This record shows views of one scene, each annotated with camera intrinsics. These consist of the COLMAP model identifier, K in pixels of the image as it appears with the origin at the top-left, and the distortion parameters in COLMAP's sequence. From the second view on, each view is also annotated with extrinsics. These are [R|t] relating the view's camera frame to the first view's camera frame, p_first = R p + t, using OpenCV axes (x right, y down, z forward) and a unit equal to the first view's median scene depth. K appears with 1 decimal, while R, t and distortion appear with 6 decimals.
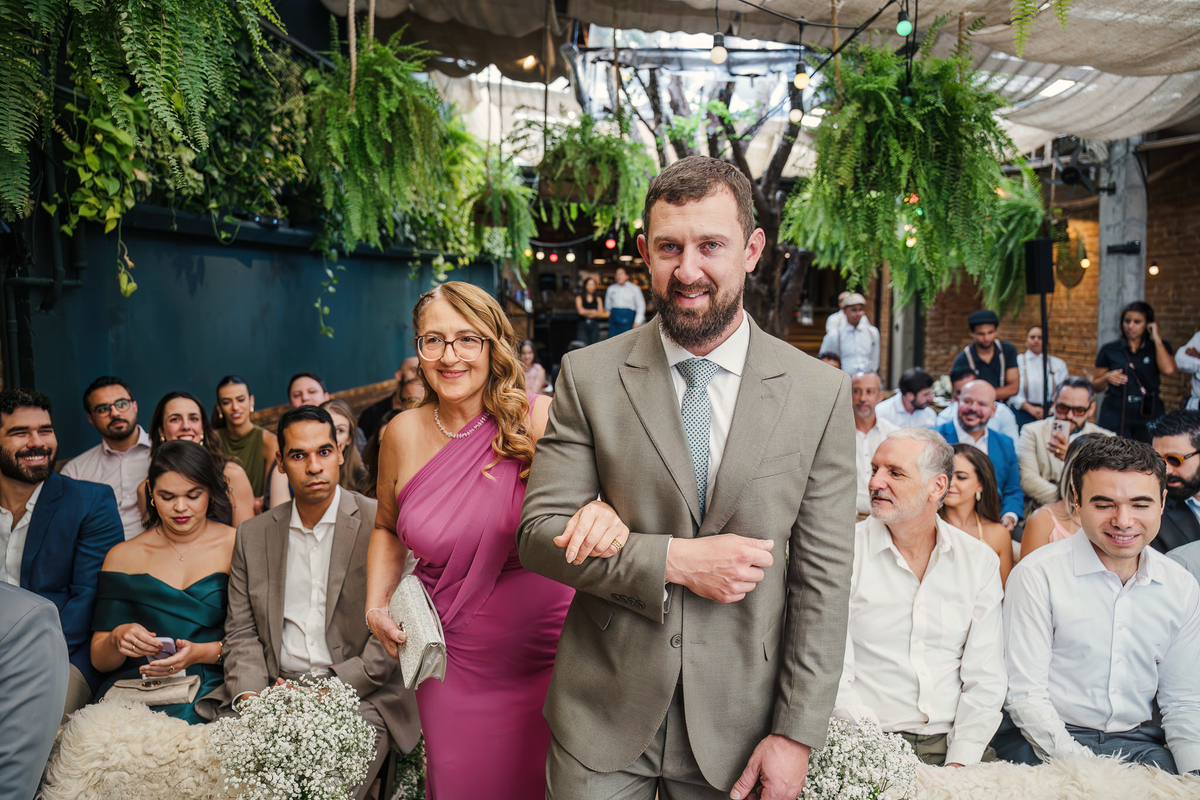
lens RADIAL K [[825.3, 0, 600.0], [0, 825.3, 400.0], [0, 0, 1]] dist [-0.131810, 0.097228]
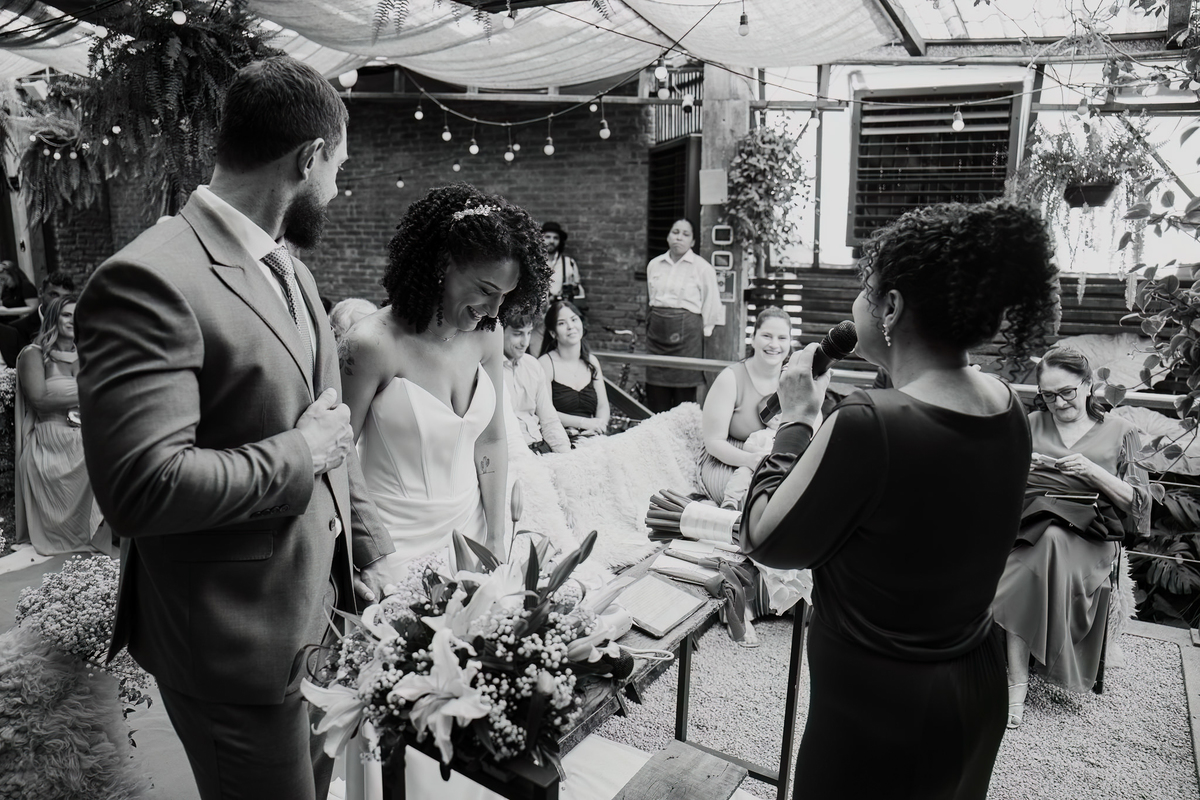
lens RADIAL K [[825.3, 0, 600.0], [0, 825.3, 400.0], [0, 0, 1]] dist [-0.131810, 0.097228]
pose [[0.468070, -0.165834, 0.867992, -0.380829], [0.079963, 0.986153, 0.145289, 0.017722], [-0.880066, 0.001401, 0.474849, -0.043593]]
